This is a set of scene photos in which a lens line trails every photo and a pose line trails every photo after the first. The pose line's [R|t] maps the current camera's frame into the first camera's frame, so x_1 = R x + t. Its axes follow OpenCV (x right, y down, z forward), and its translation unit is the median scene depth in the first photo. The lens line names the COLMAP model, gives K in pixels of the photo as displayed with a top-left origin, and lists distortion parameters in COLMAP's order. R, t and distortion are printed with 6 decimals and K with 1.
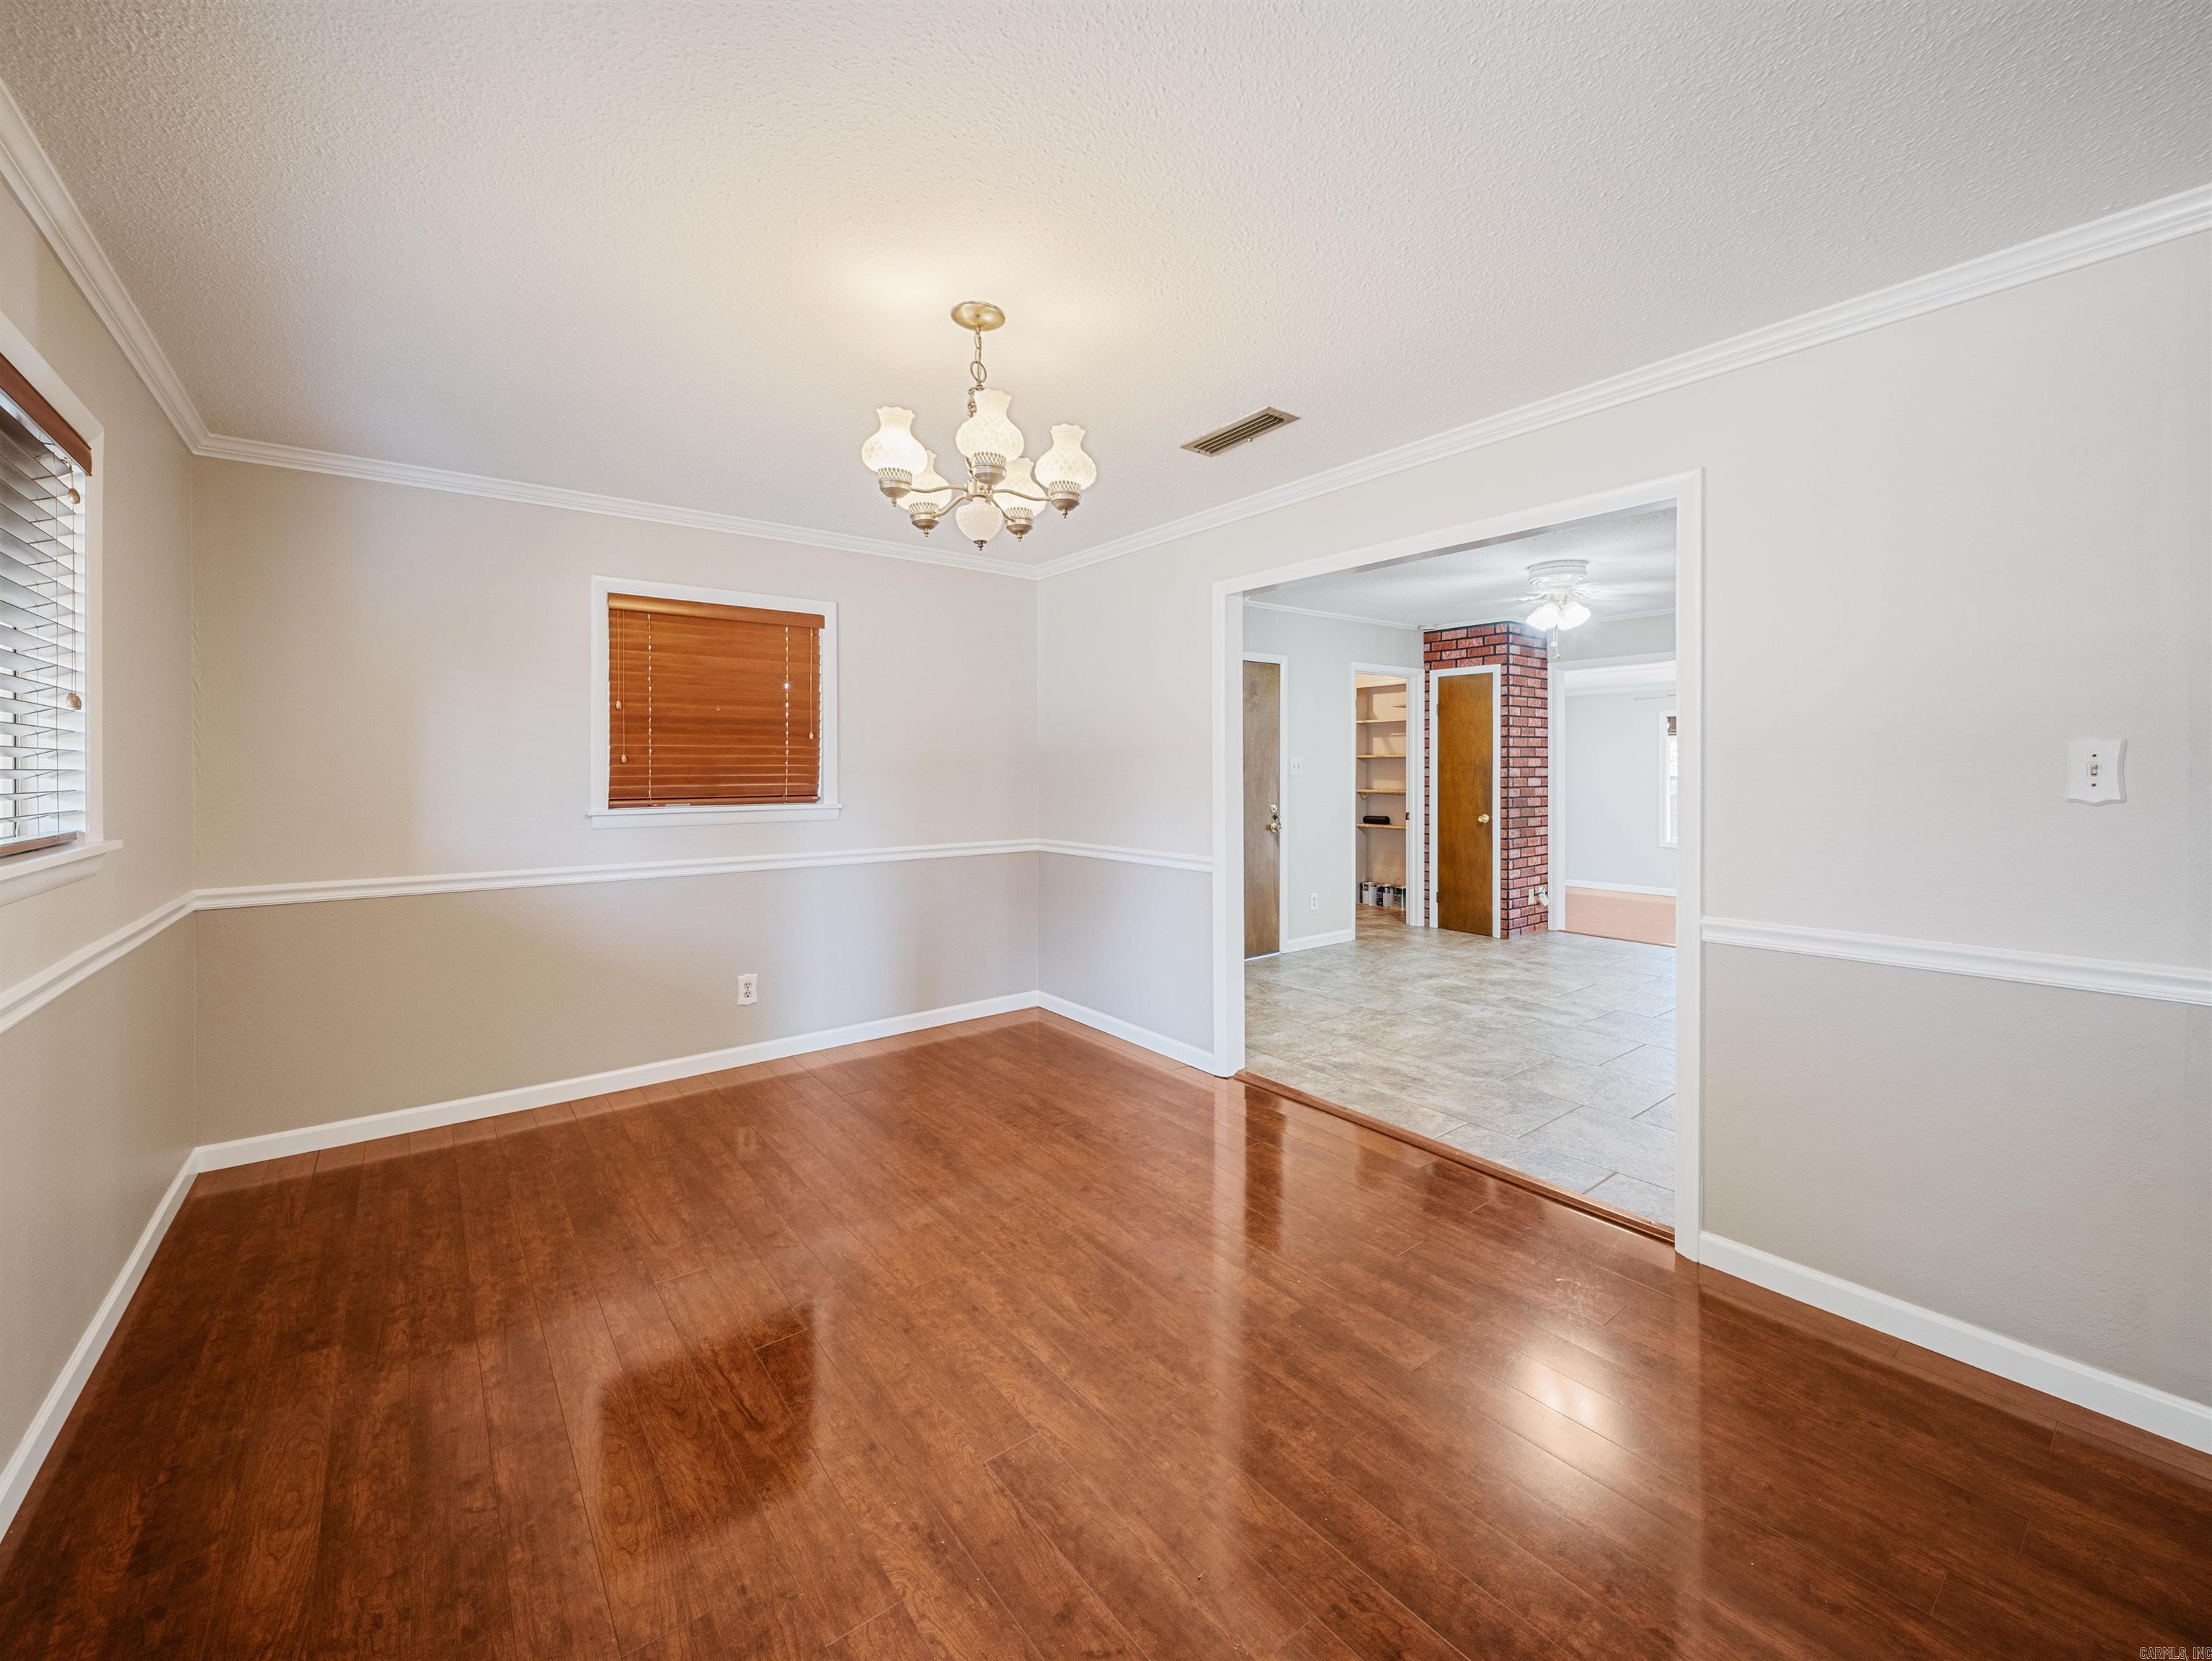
lens RADIAL K [[830.8, 0, 1107.5], [0, 830.8, 774.6], [0, 0, 1]] dist [-0.000552, 0.000006]
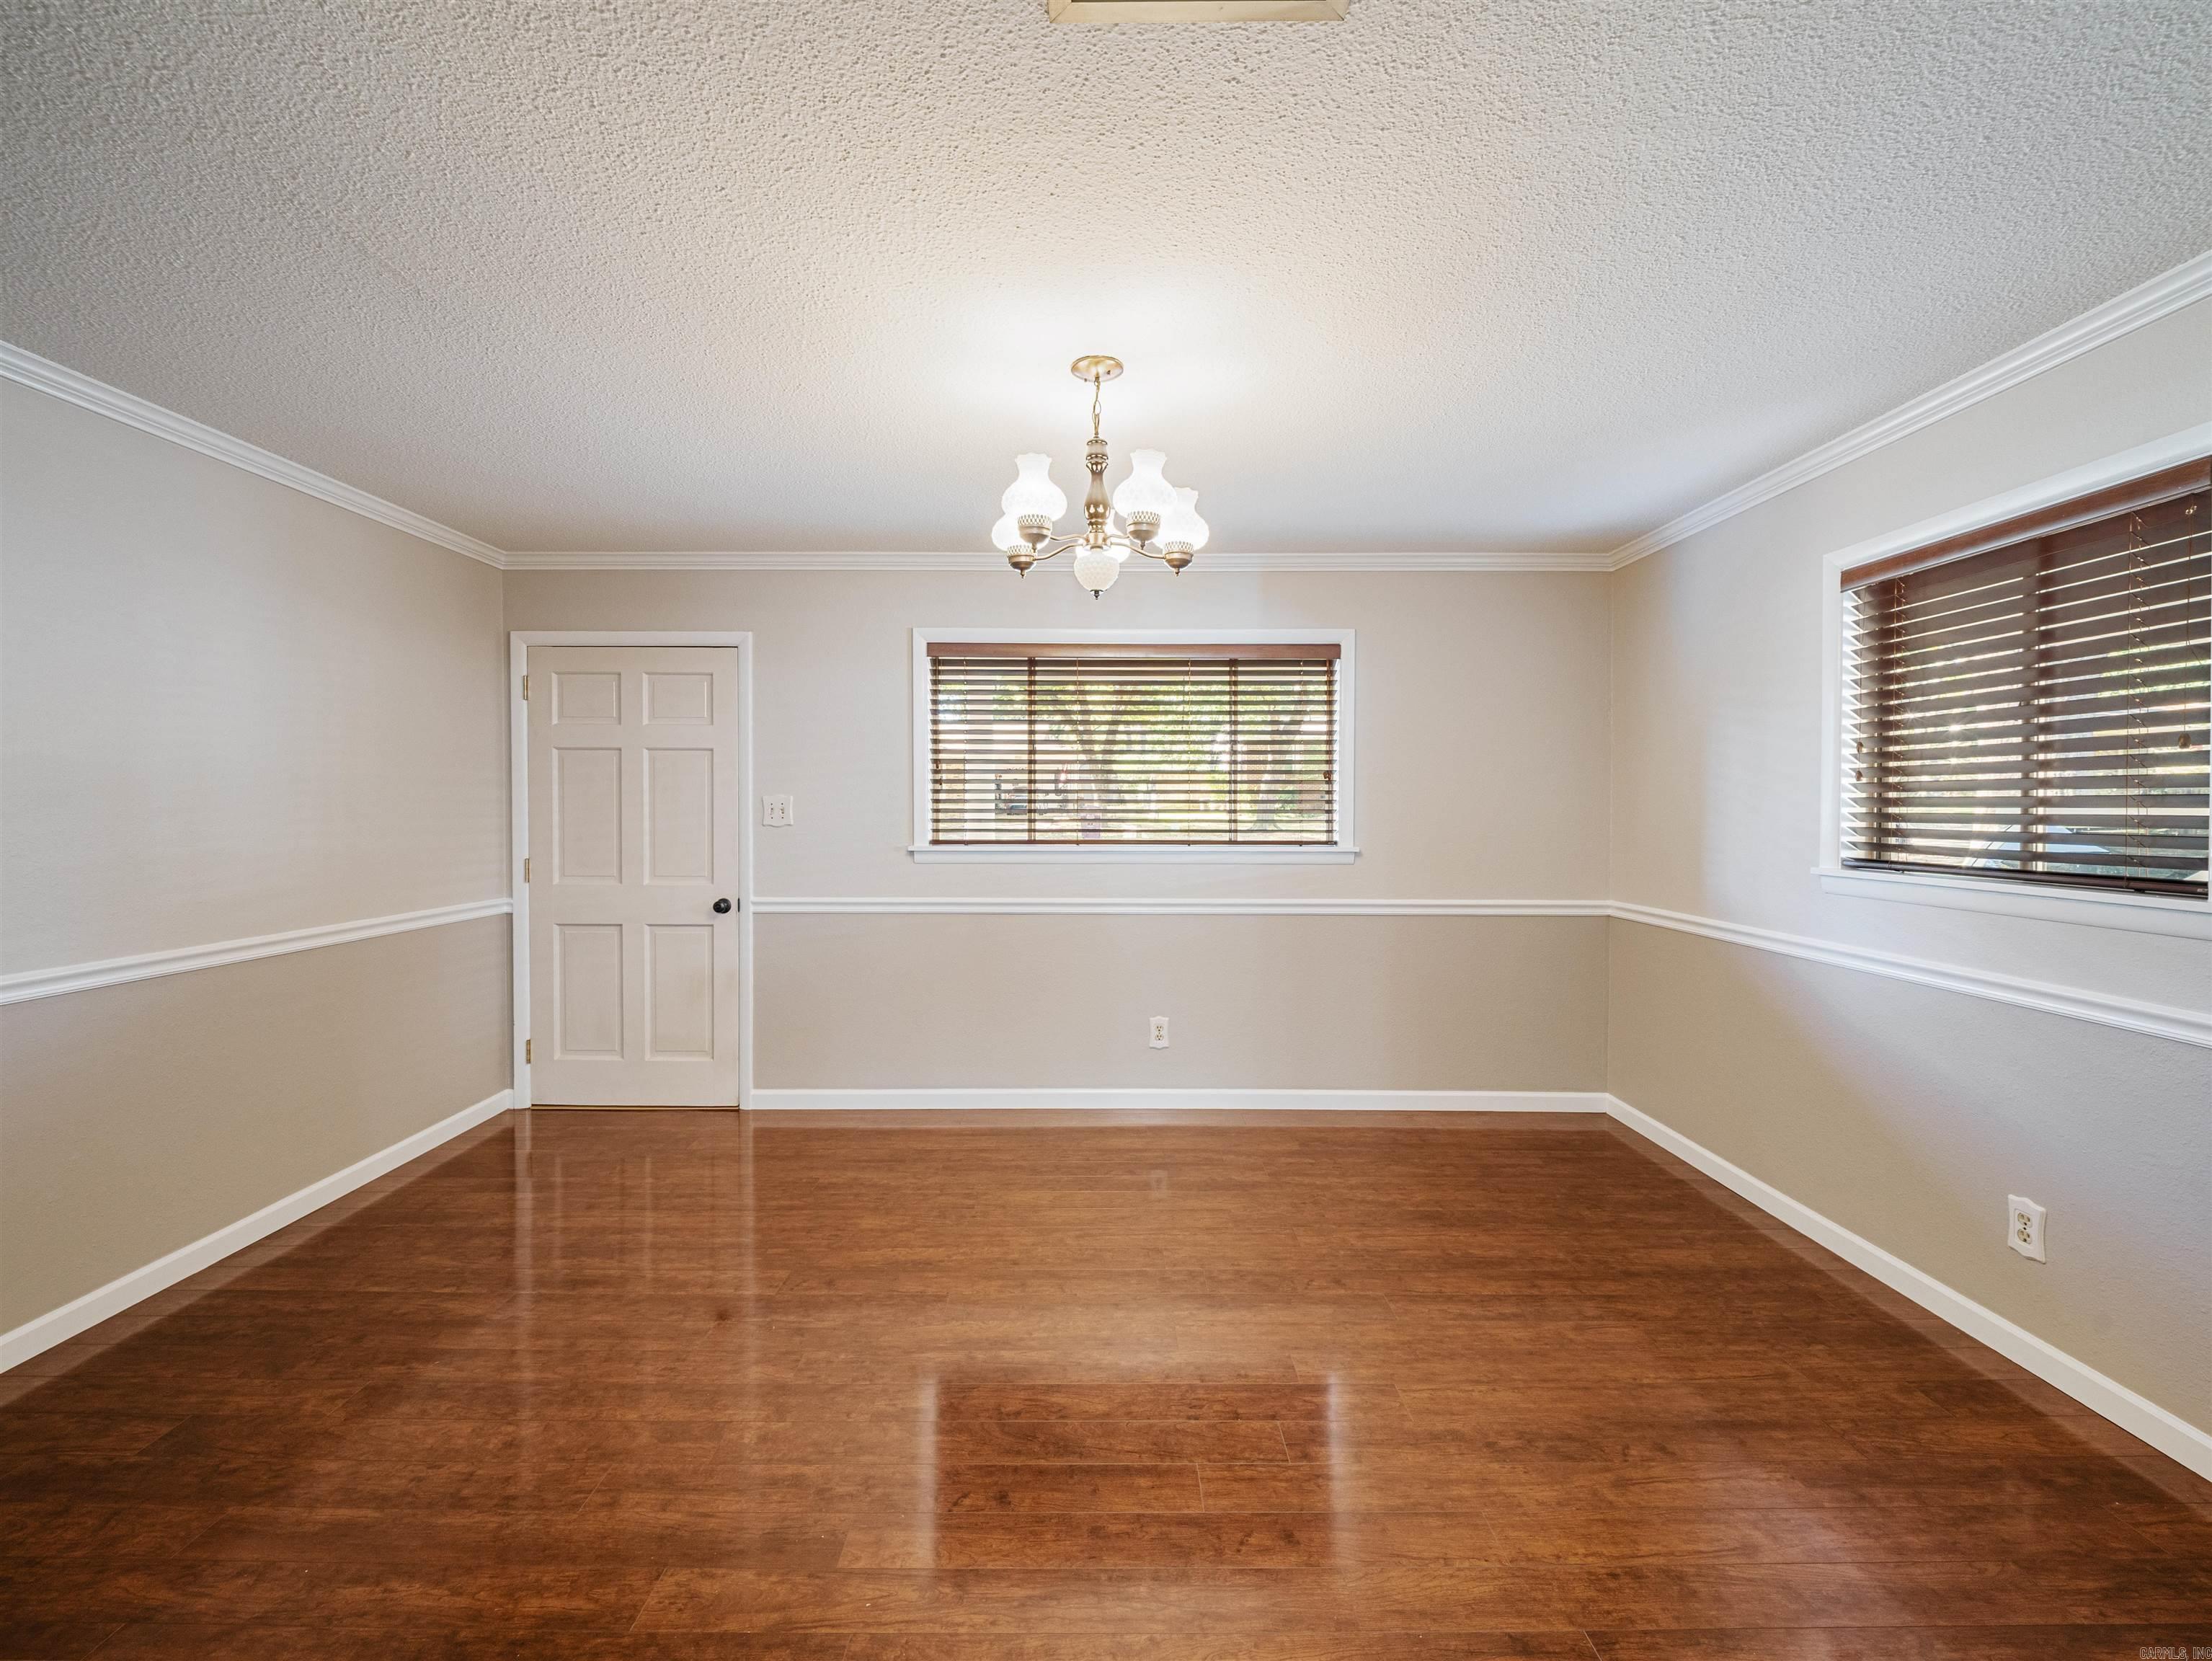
lens RADIAL K [[871.3, 0, 1106.6], [0, 871.3, 819.8], [0, 0, 1]] dist [0.014357, -0.010059]
pose [[-0.587567, 0.017530, -0.808985, 0.588201], [-0.006560, 0.999629, 0.026425, -0.024482], [0.809149, 0.020833, -0.587235, 1.360144]]
